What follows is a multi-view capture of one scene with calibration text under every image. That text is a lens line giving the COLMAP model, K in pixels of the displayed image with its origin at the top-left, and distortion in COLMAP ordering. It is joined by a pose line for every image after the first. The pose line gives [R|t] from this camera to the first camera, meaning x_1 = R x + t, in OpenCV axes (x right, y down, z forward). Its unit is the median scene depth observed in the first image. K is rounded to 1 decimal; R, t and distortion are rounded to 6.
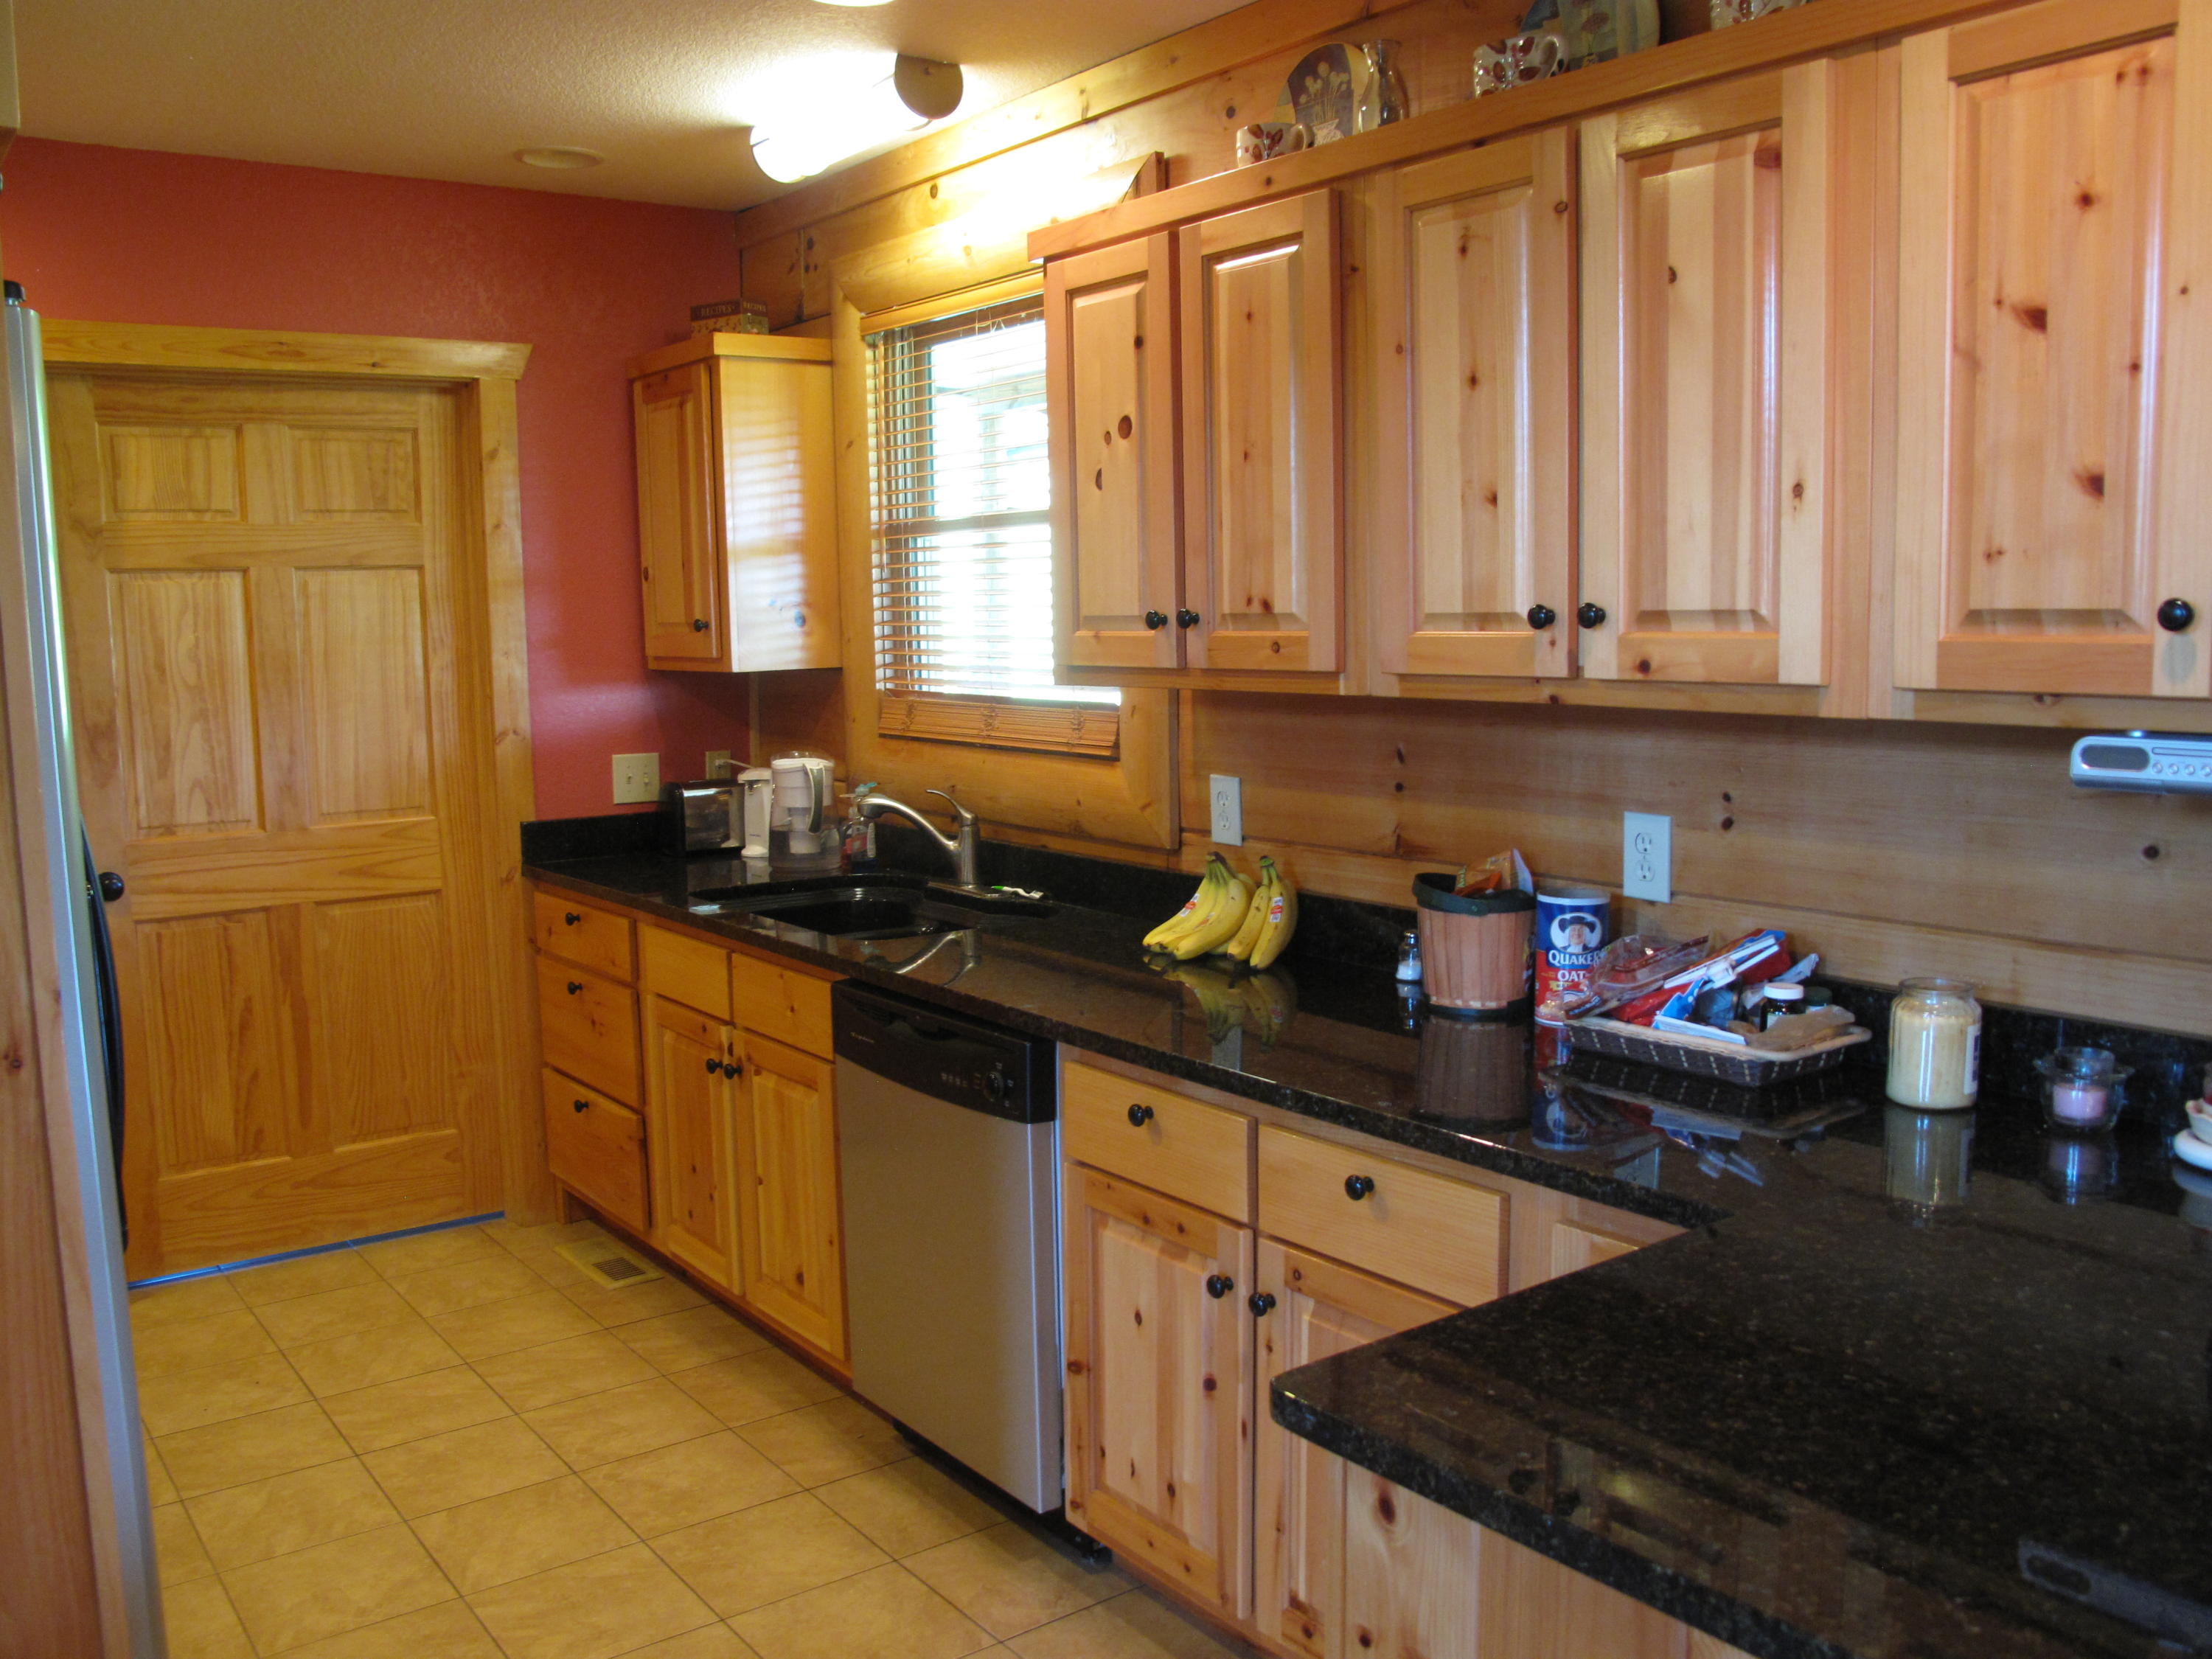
lens RADIAL K [[1853.0, 0, 1096.2], [0, 1853.0, 845.1], [0, 0, 1]] dist [-0.144288, 0.103942]
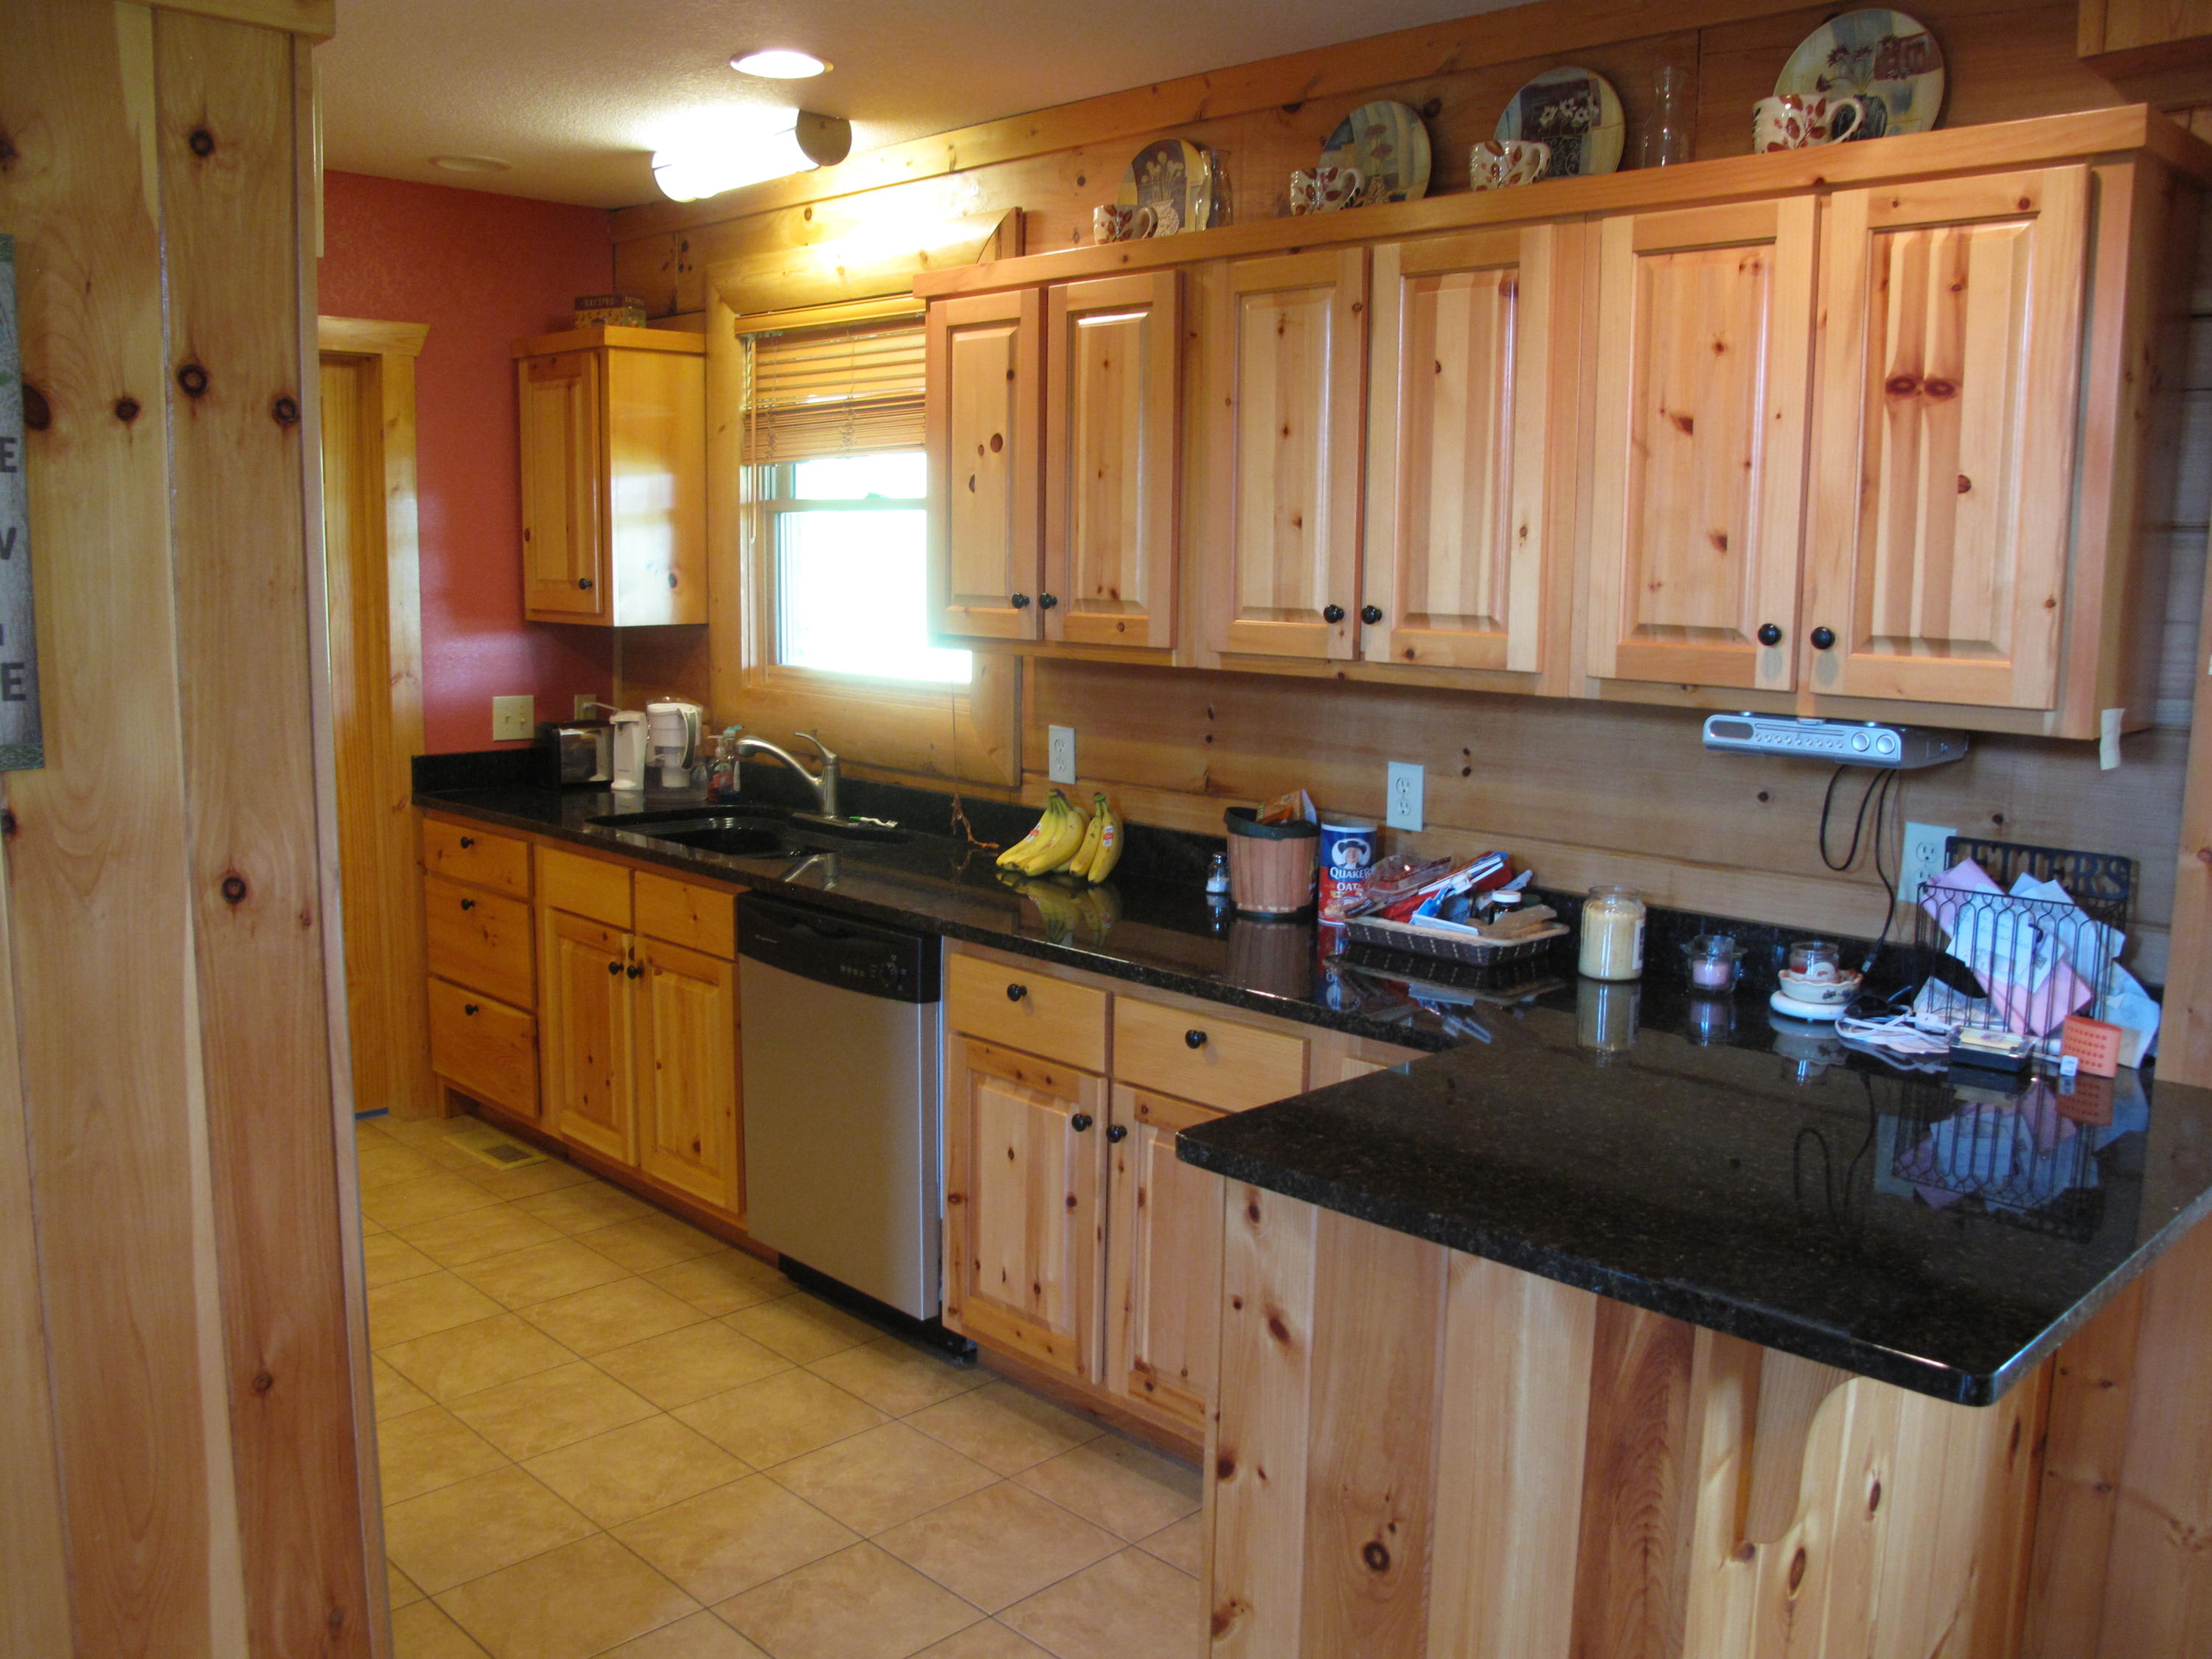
lens RADIAL K [[1853.0, 0, 1112.5], [0, 1853.0, 829.0], [0, 0, 1]] dist [-0.144288, 0.103942]
pose [[0.988695, 0.010698, 0.149557, -0.094560], [-0.013923, 0.999692, 0.020528, 0.005259], [-0.149291, -0.022378, 0.988540, -0.250001]]
